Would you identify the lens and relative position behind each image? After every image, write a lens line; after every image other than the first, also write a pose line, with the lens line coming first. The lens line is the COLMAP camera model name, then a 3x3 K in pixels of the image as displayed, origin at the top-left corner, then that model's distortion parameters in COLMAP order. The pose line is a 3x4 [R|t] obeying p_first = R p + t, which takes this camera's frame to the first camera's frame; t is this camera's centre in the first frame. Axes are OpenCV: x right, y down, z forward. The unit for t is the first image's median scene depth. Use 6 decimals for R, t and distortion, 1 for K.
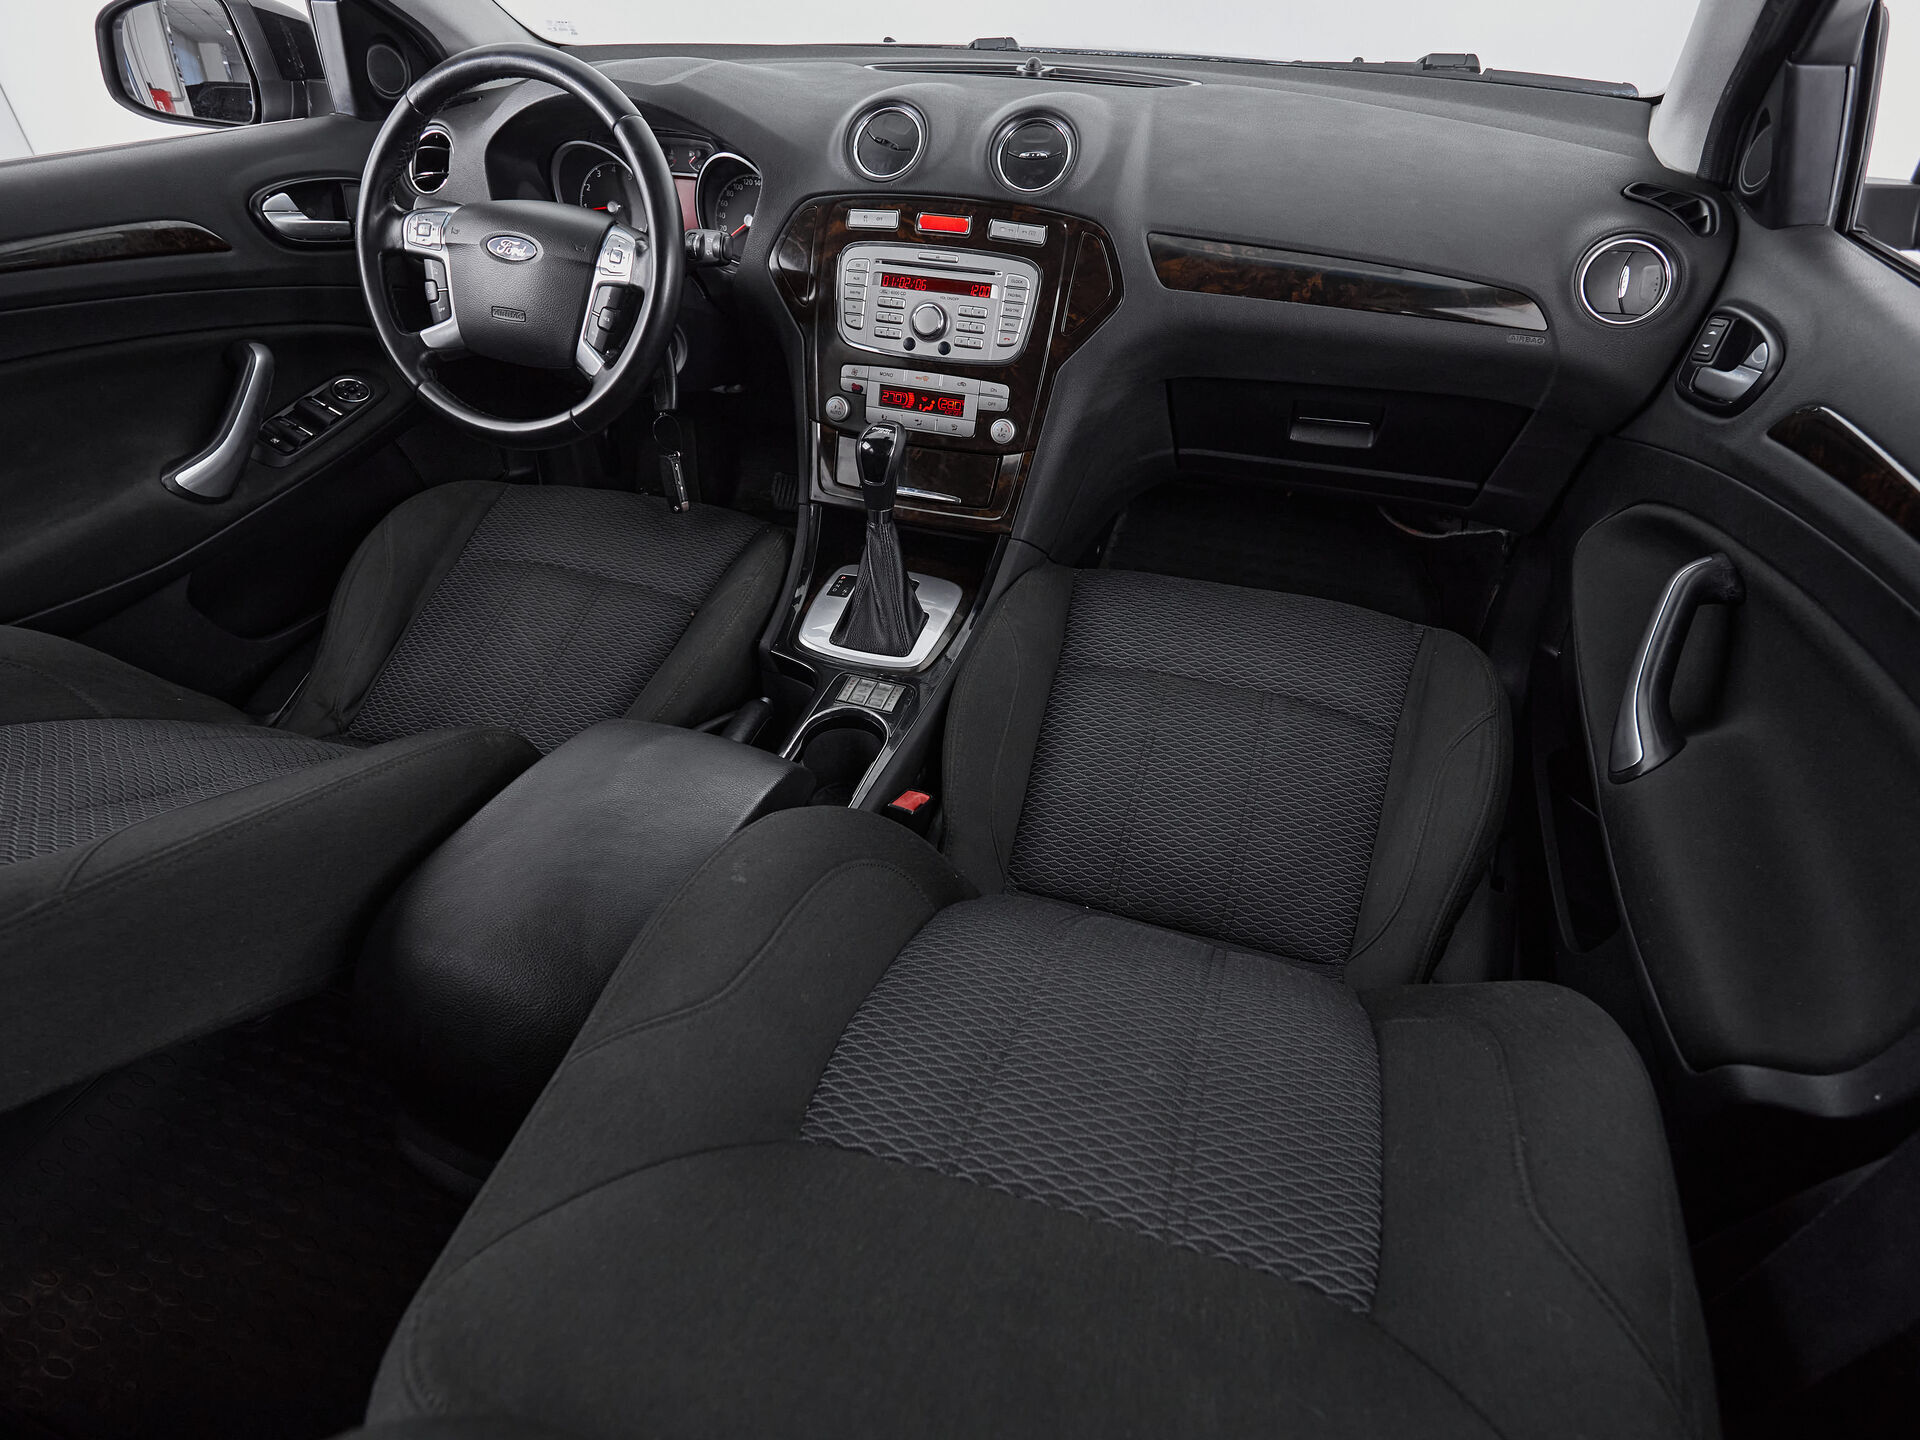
lens RADIAL K [[1076.0, 0, 960.0], [0, 1076.0, 720.0], [0, 0, 1]] dist [-0.000359, -0.000548]
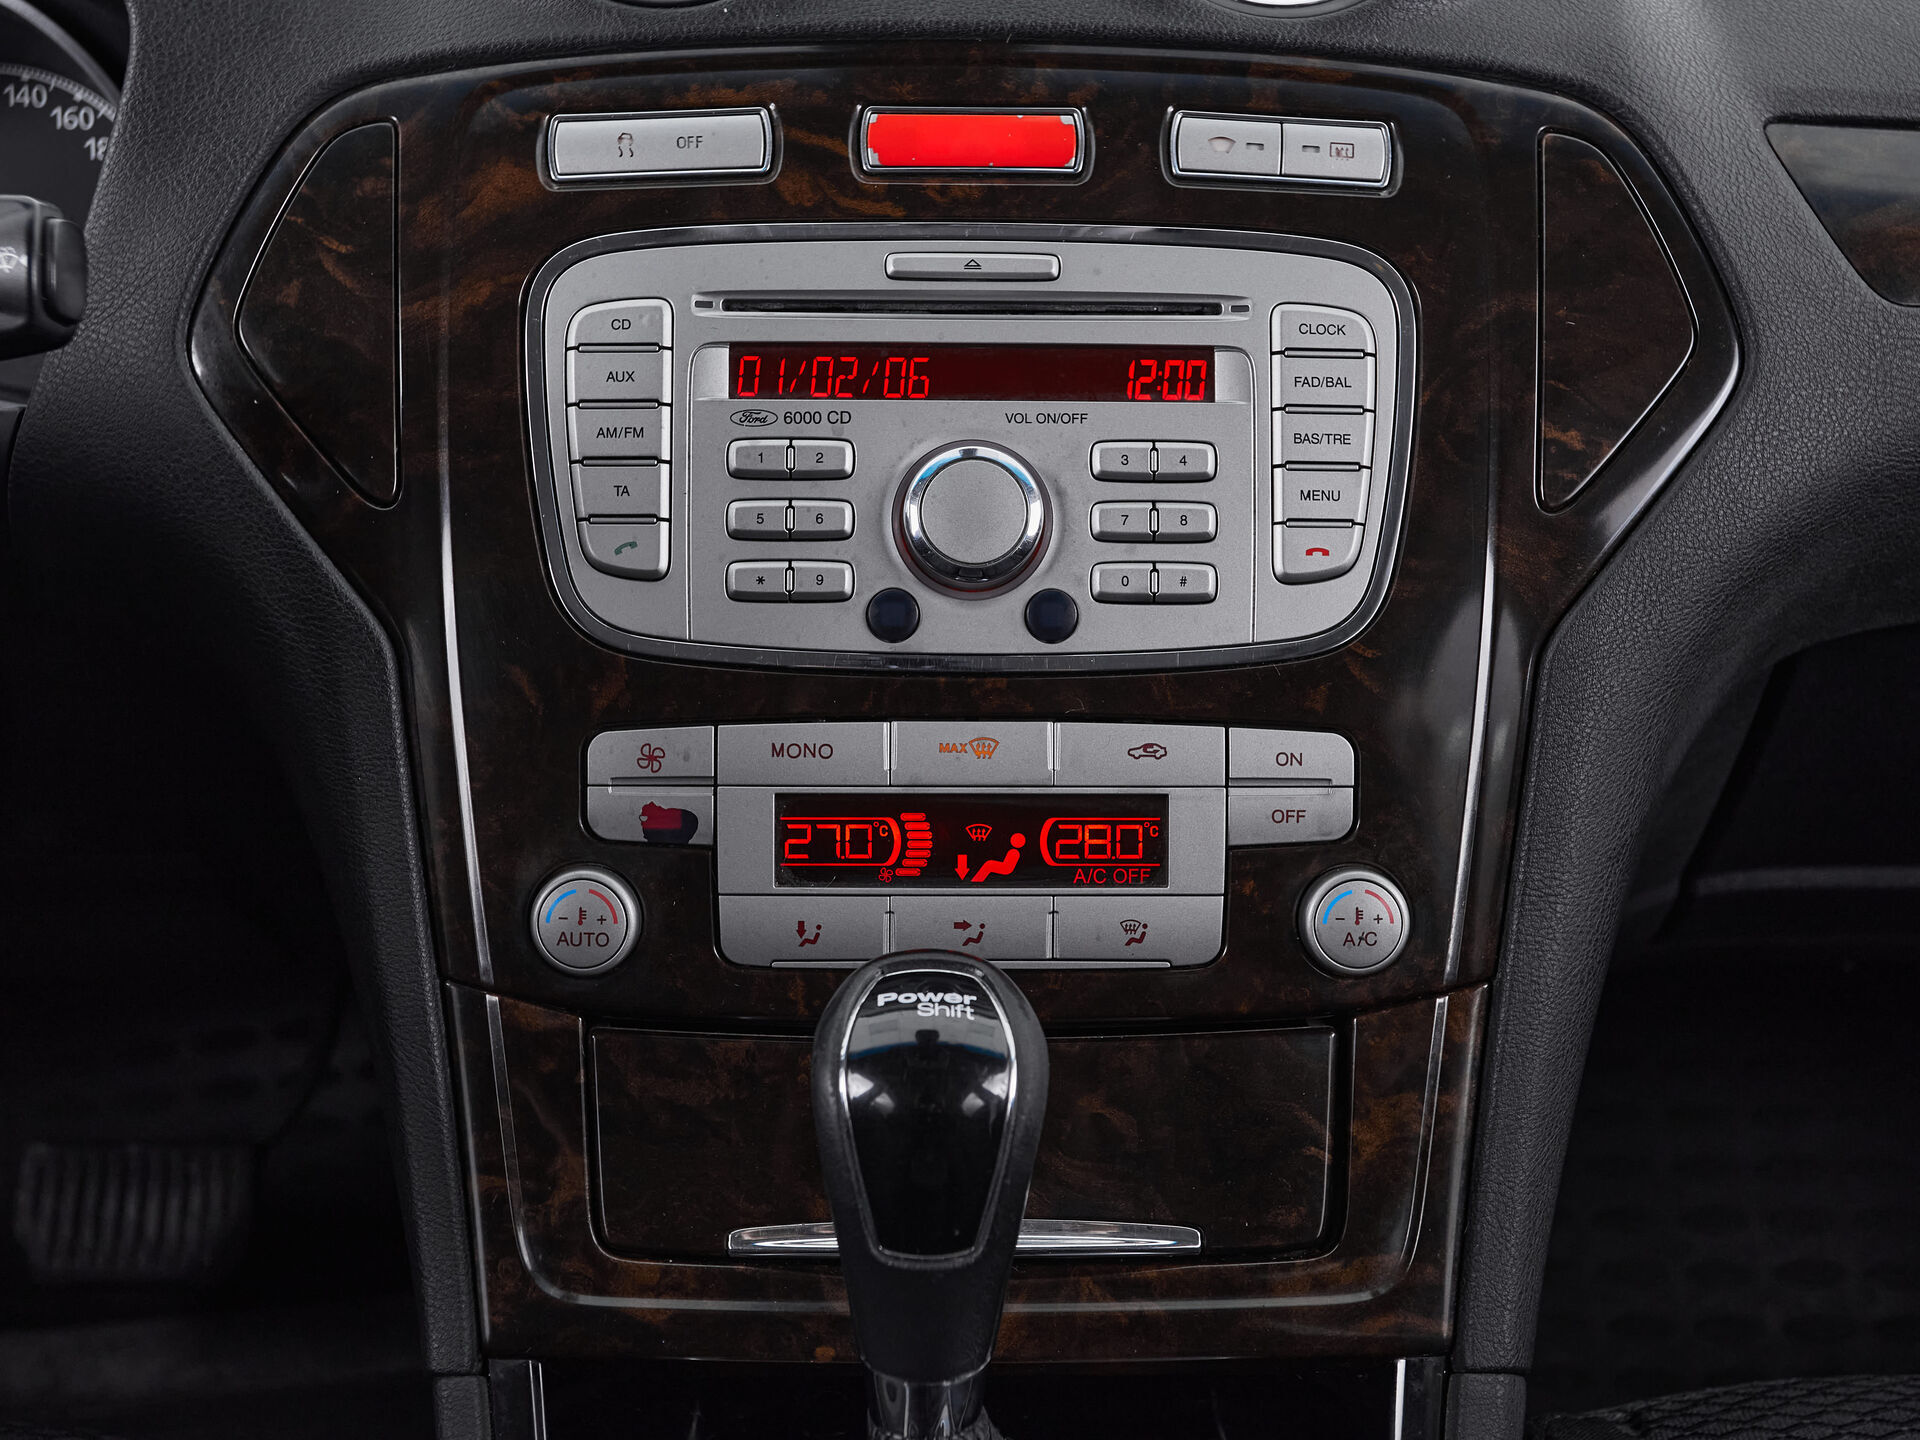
lens RADIAL K [[2407.6, 0, 960.0], [0, 2407.6, 720.0], [0, 0, 1]] dist [-0.003811, 0.053638]
pose [[0.939787, -0.114484, 0.322016, -0.205582], [0.204195, 0.943649, -0.260444, -0.190523], [-0.274054, 0.310515, 0.910206, 0.531959]]
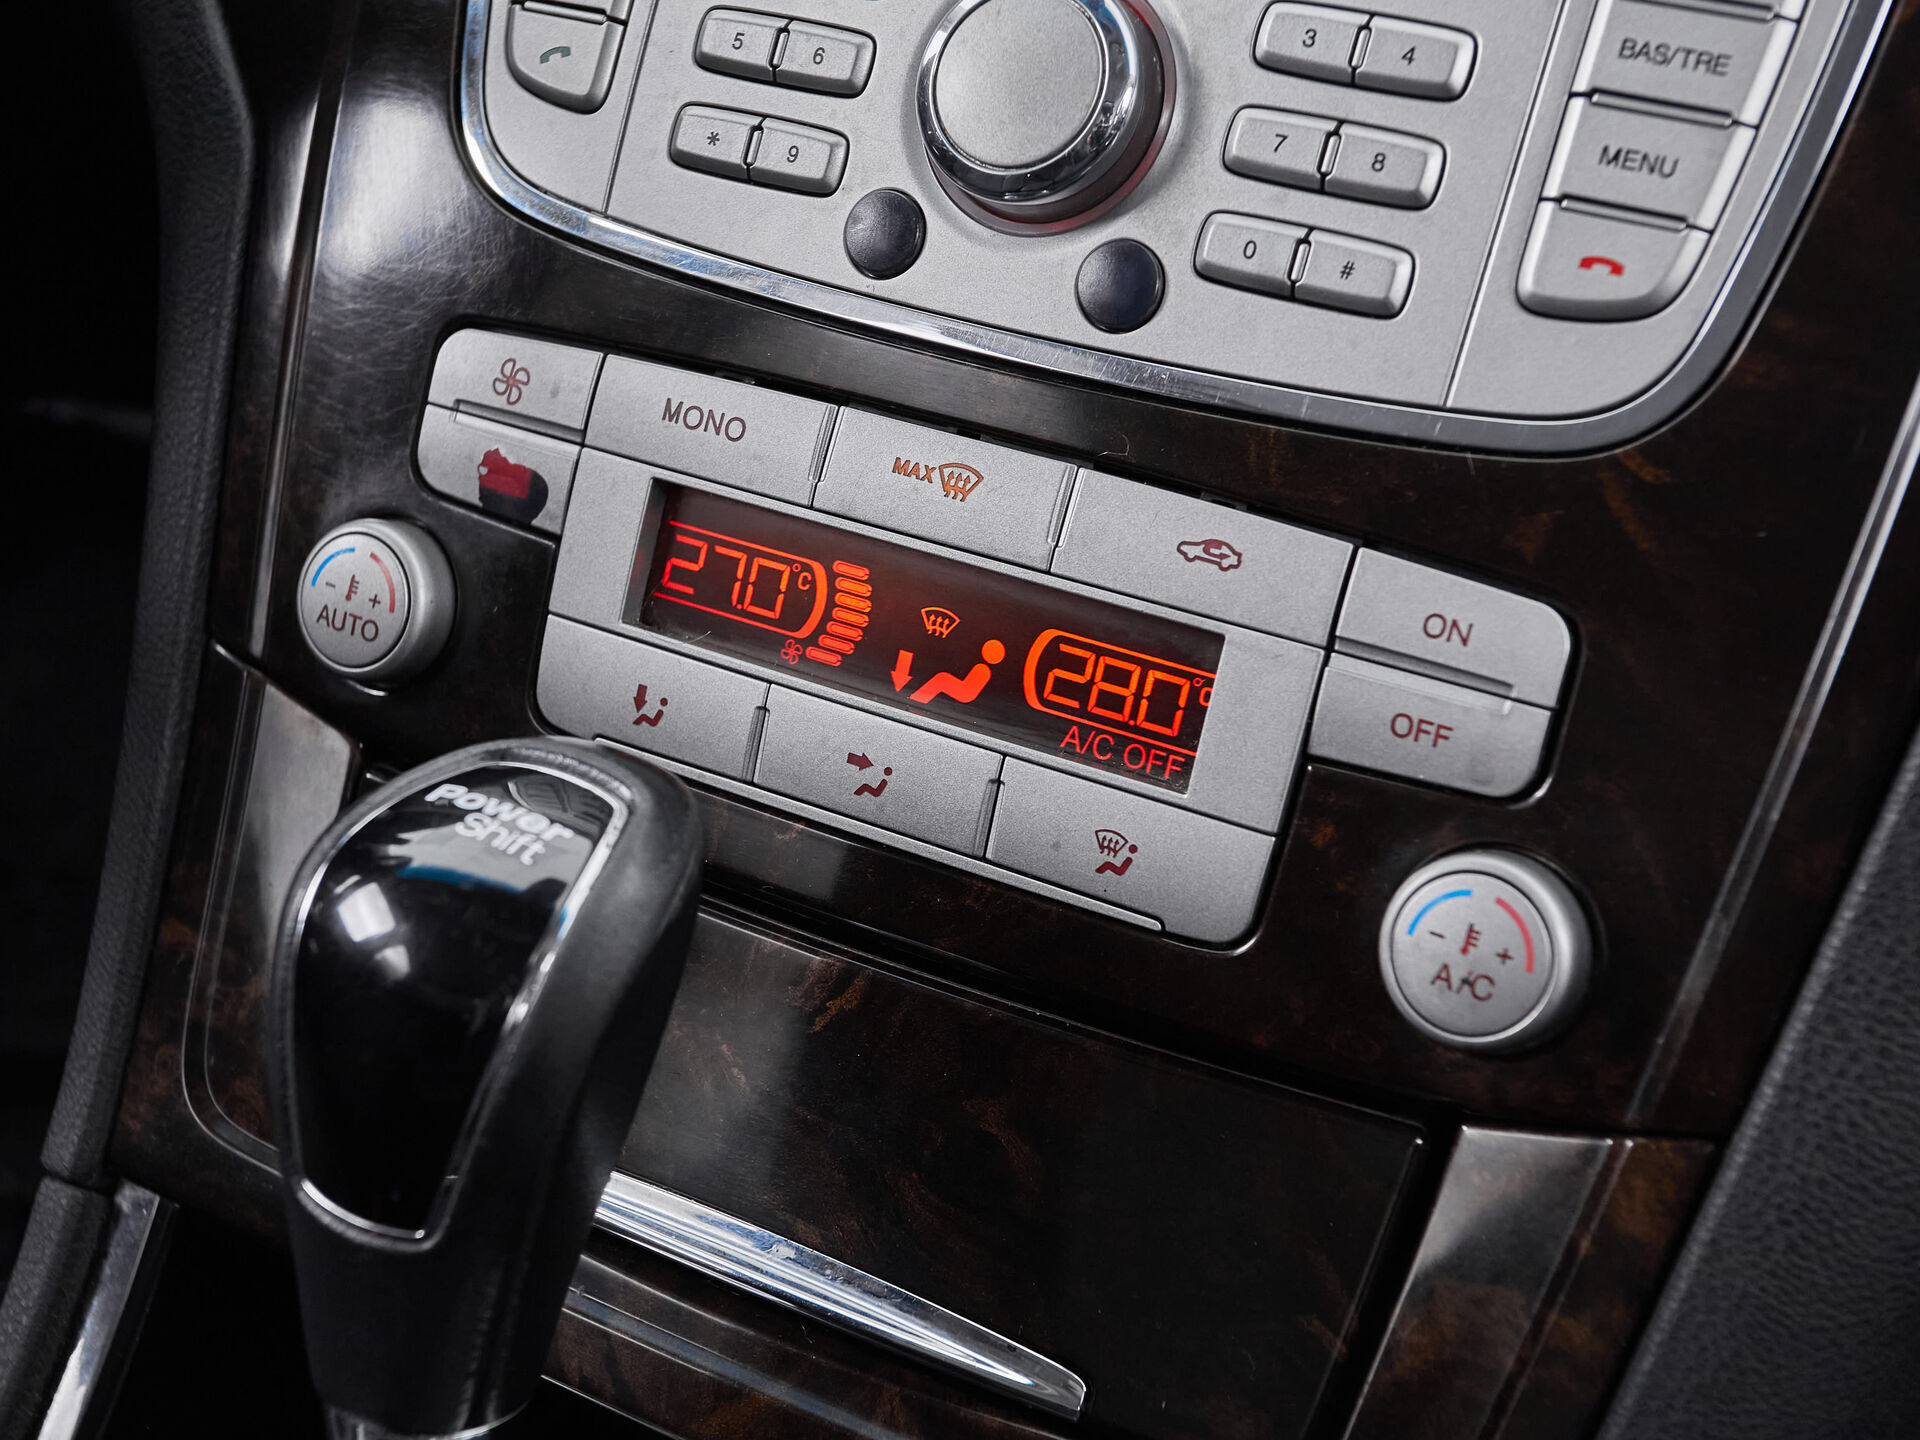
lens RADIAL K [[2716.7, 0, 960.0], [0, 2716.7, 720.0], [0, 0, 1]] dist [-0.001742, 0.077488]
pose [[0.978924, 0.140597, -0.148125, 0.024071], [-0.171748, 0.959199, -0.224586, -0.212140], [0.110505, 0.245293, 0.963130, 0.679946]]
